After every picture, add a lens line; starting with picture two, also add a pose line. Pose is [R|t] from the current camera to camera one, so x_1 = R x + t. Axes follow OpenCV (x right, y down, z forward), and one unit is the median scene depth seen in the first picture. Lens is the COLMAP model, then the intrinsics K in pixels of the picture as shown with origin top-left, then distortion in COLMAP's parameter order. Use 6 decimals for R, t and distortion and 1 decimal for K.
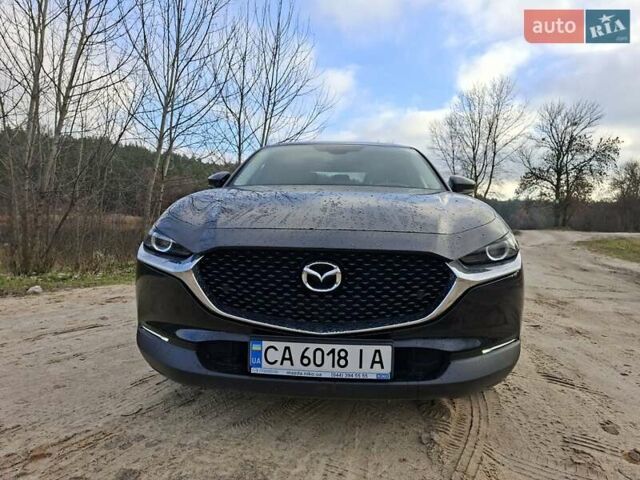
lens RADIAL K [[448.1, 0, 323.7], [0, 448.1, 236.9], [0, 0, 1]] dist [0.033288, -0.034199]
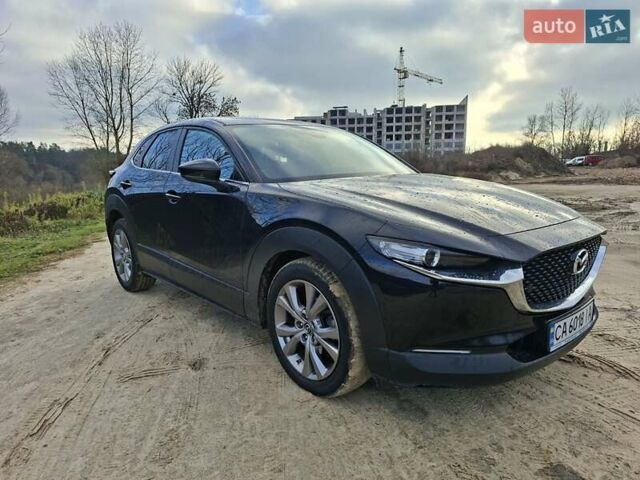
lens RADIAL K [[448.1, 0, 325.2], [0, 448.1, 238.5], [0, 0, 1]] dist [0.033288, -0.034199]
pose [[0.705819, -0.147705, 0.692822, -0.258476], [0.073601, 0.988018, 0.135657, -0.039170], [-0.704558, -0.044757, 0.708234, 0.103821]]
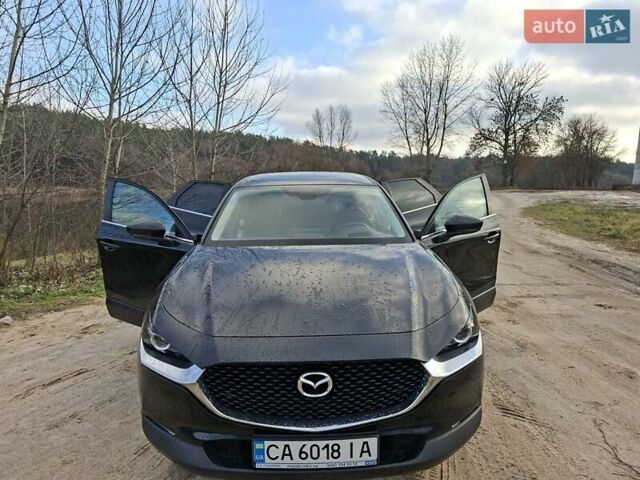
lens RADIAL K [[448.1, 0, 314.5], [0, 448.1, 242.2], [0, 0, 1]] dist [0.033288, -0.034199]
pose [[0.996055, -0.046715, 0.075441, -0.013126], [0.039582, 0.994839, 0.093423, -0.066230], [-0.079416, -0.090069, 0.992764, -0.017519]]
